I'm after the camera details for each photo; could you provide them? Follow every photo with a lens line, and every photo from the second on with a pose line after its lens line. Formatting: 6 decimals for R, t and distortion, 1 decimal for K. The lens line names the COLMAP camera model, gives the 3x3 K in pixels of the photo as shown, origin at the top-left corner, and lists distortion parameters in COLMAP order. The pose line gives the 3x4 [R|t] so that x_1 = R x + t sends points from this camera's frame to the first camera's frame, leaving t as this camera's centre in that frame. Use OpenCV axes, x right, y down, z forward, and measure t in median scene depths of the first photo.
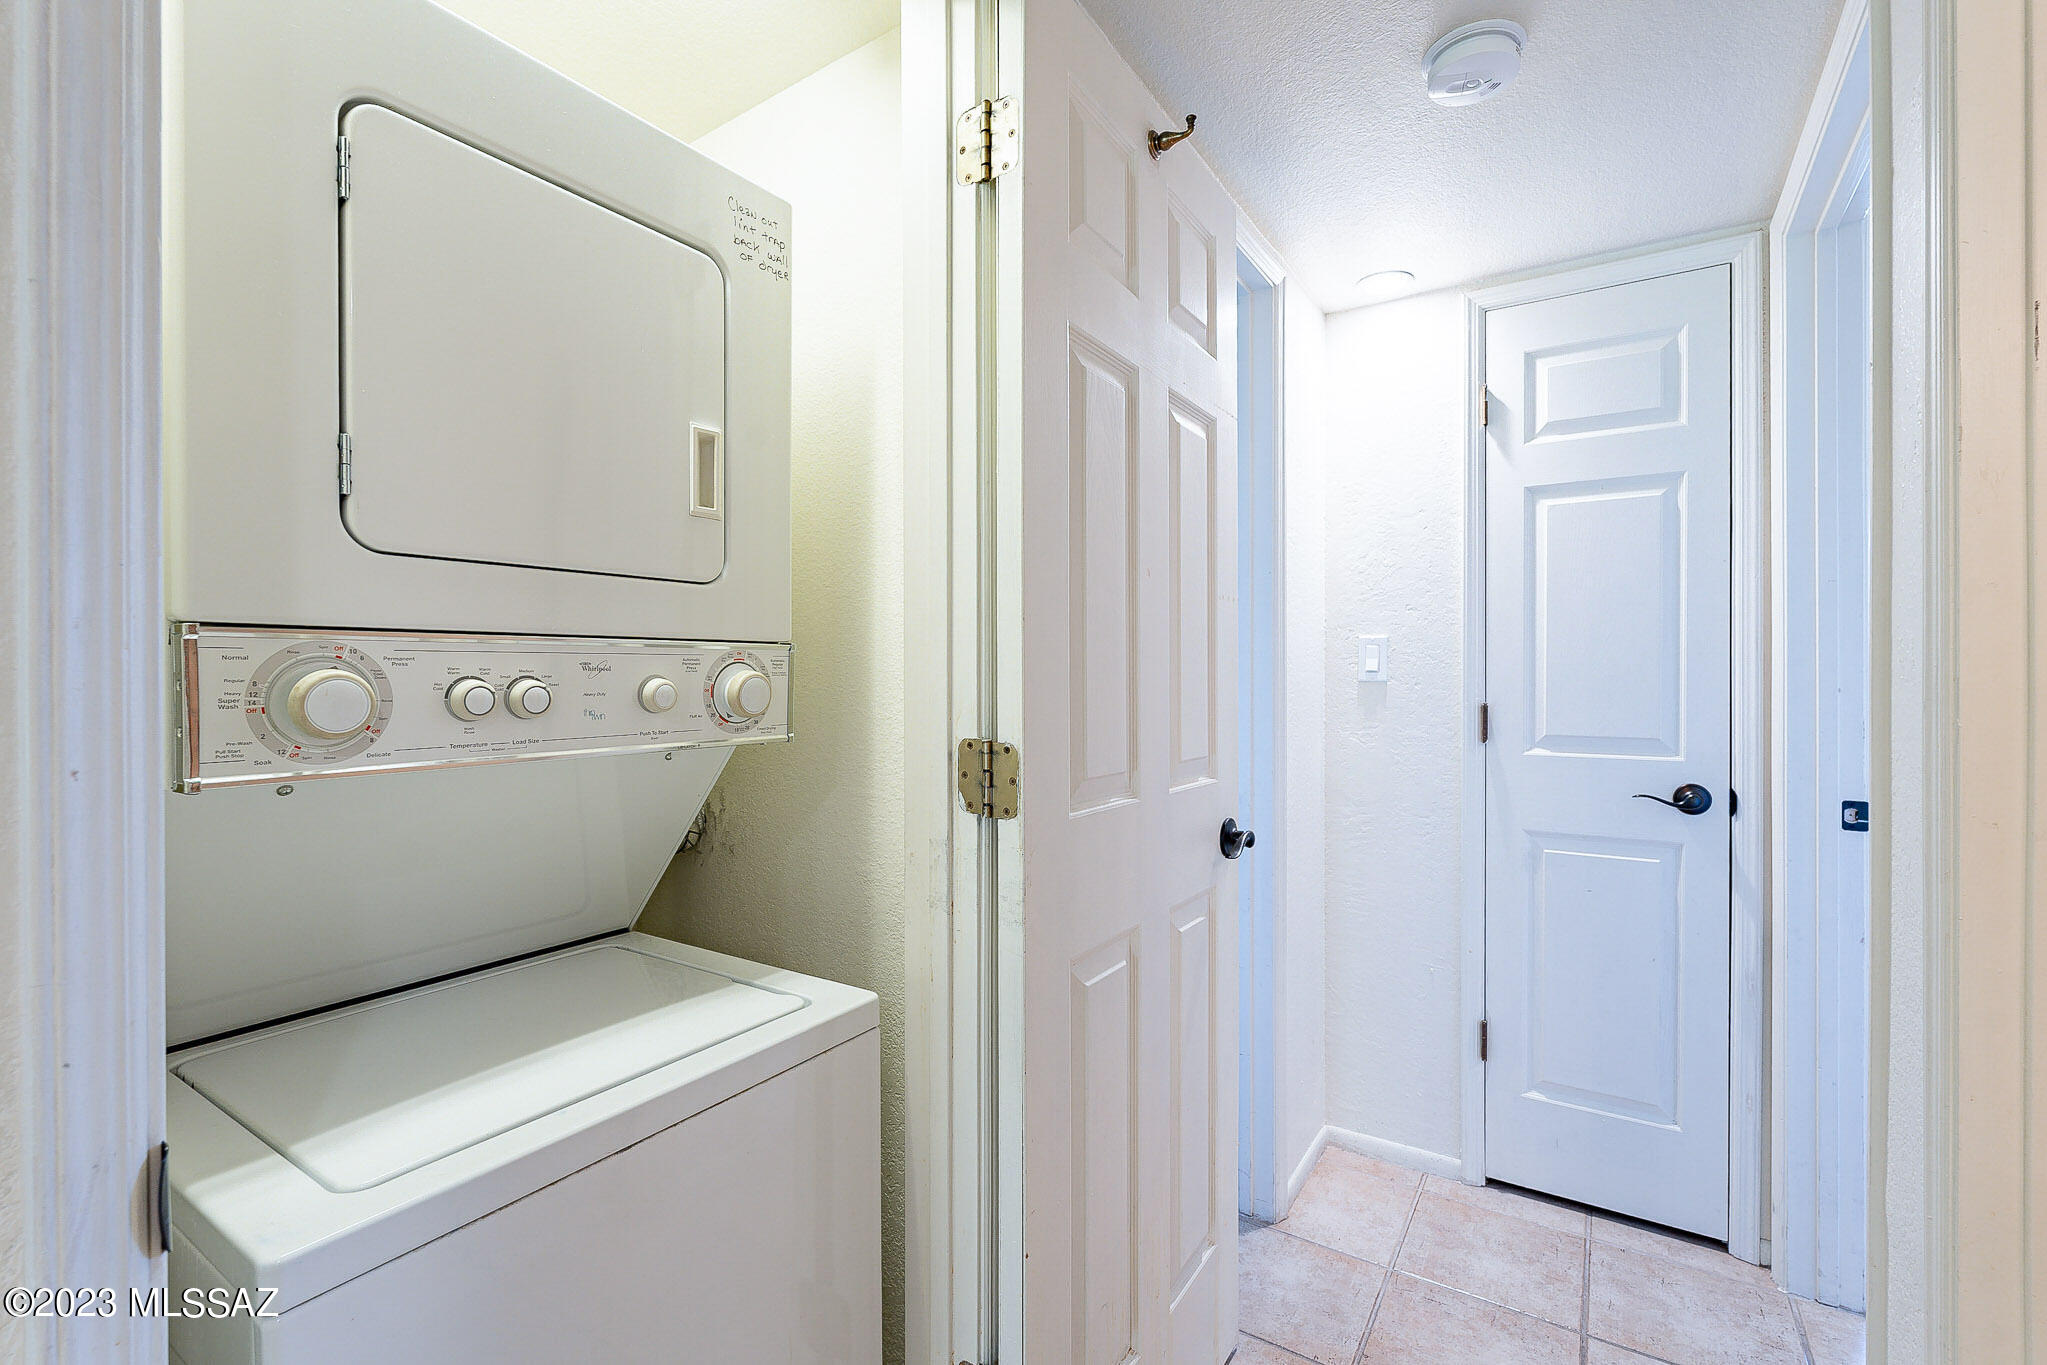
lens RADIAL K [[907.8, 0, 1018.2], [0, 907.8, 680.0], [0, 0, 1]] dist [-0.005157, -0.000948]
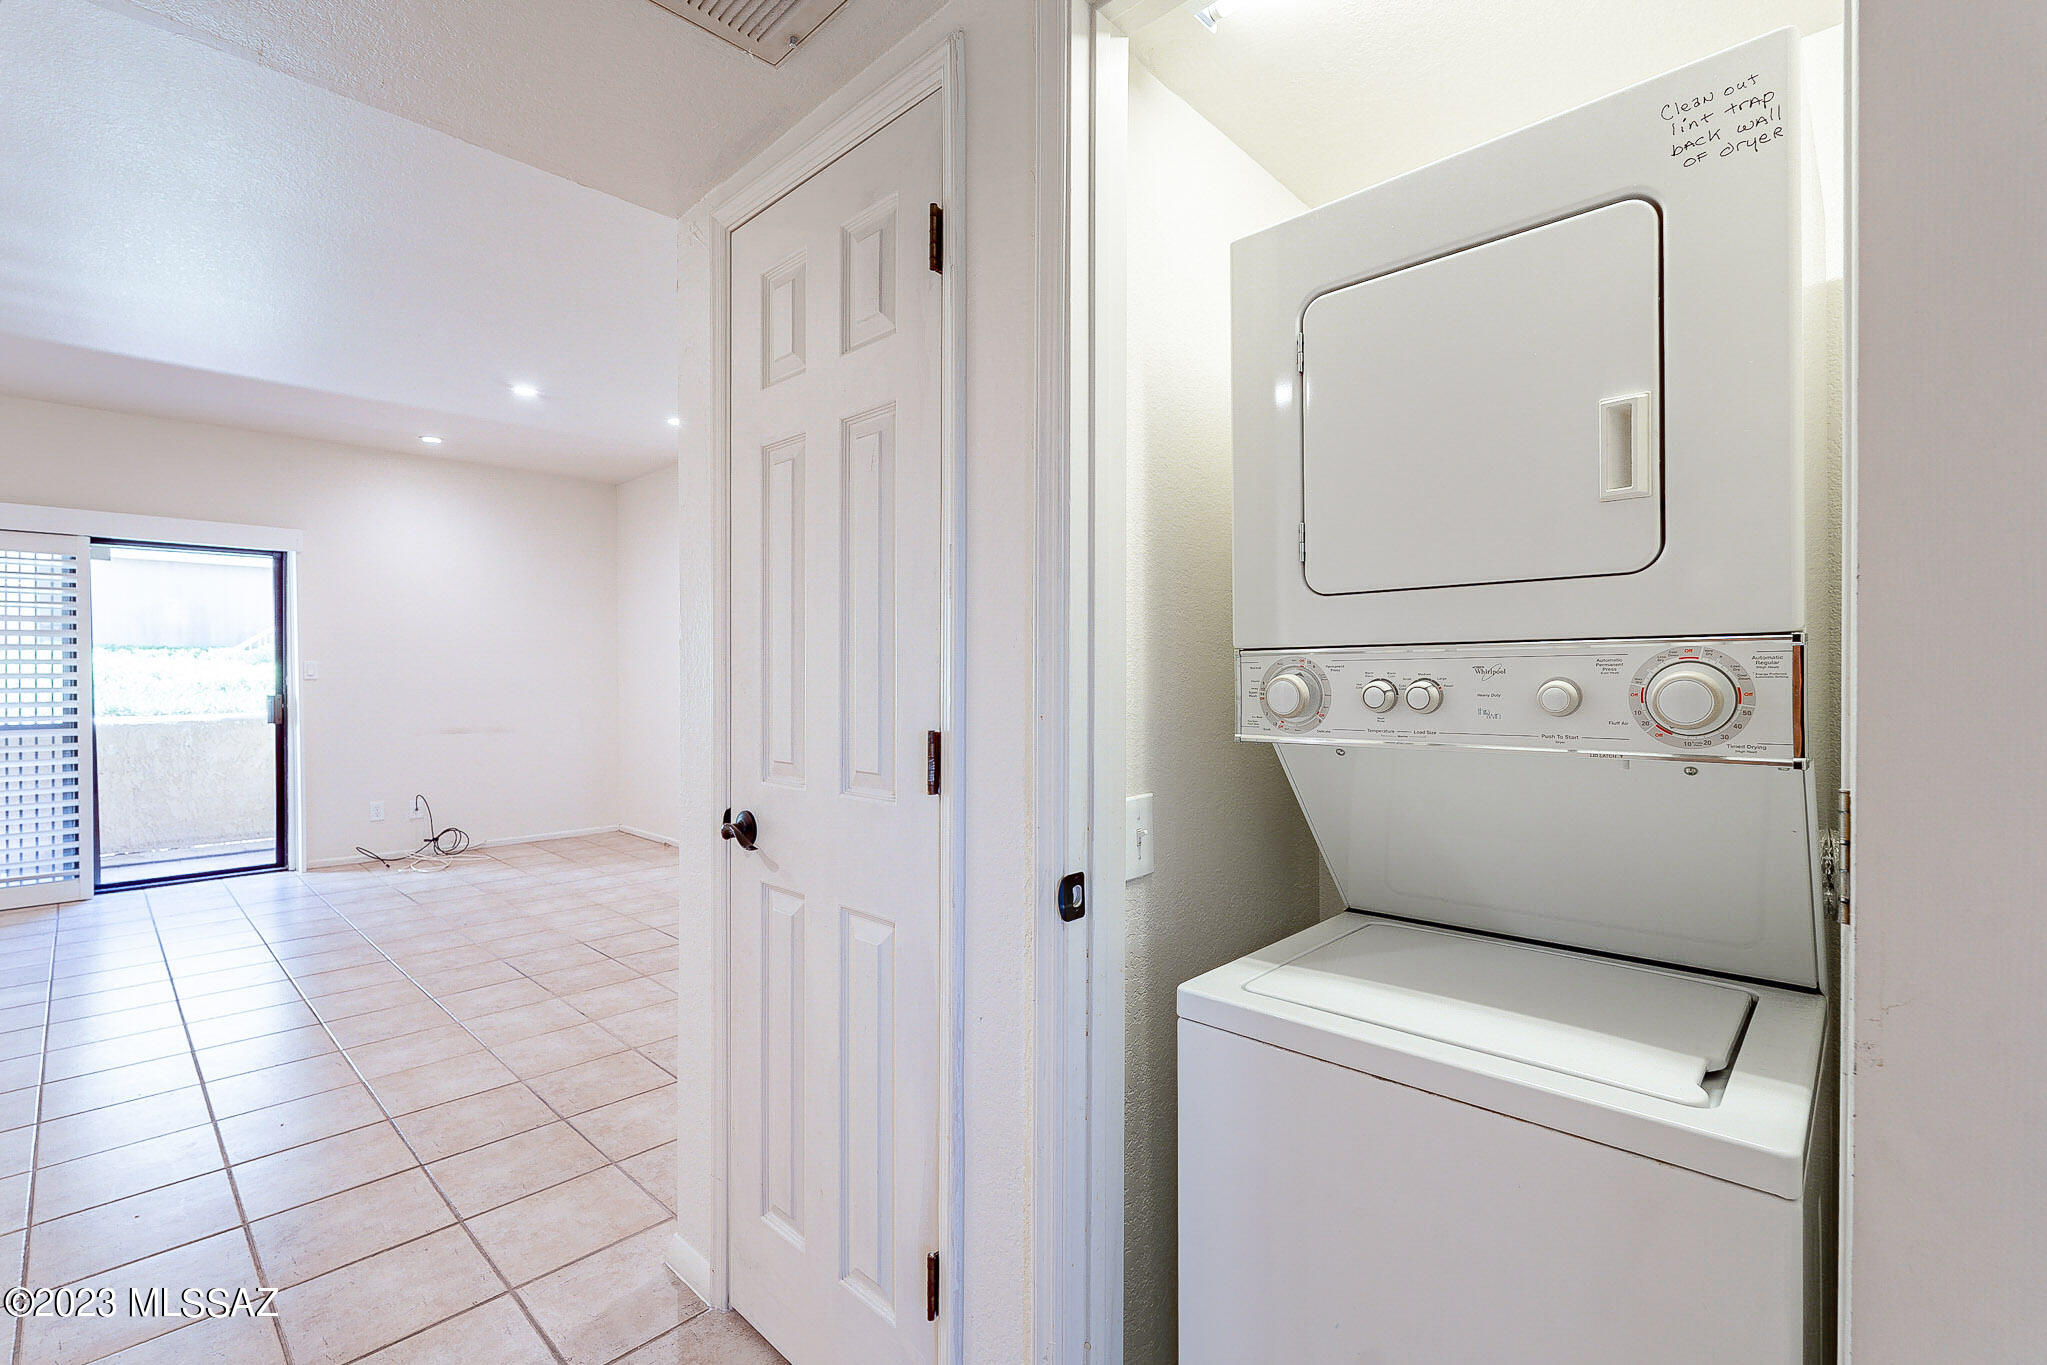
lens RADIAL K [[907.8, 0, 1018.2], [0, 907.8, 680.0], [0, 0, 1]] dist [-0.005157, -0.000948]
pose [[-0.176958, 0.007556, -0.984189, 0.695852], [0.000961, 0.999971, 0.007505, -0.010981], [0.984218, 0.000383, -0.176960, 0.635382]]
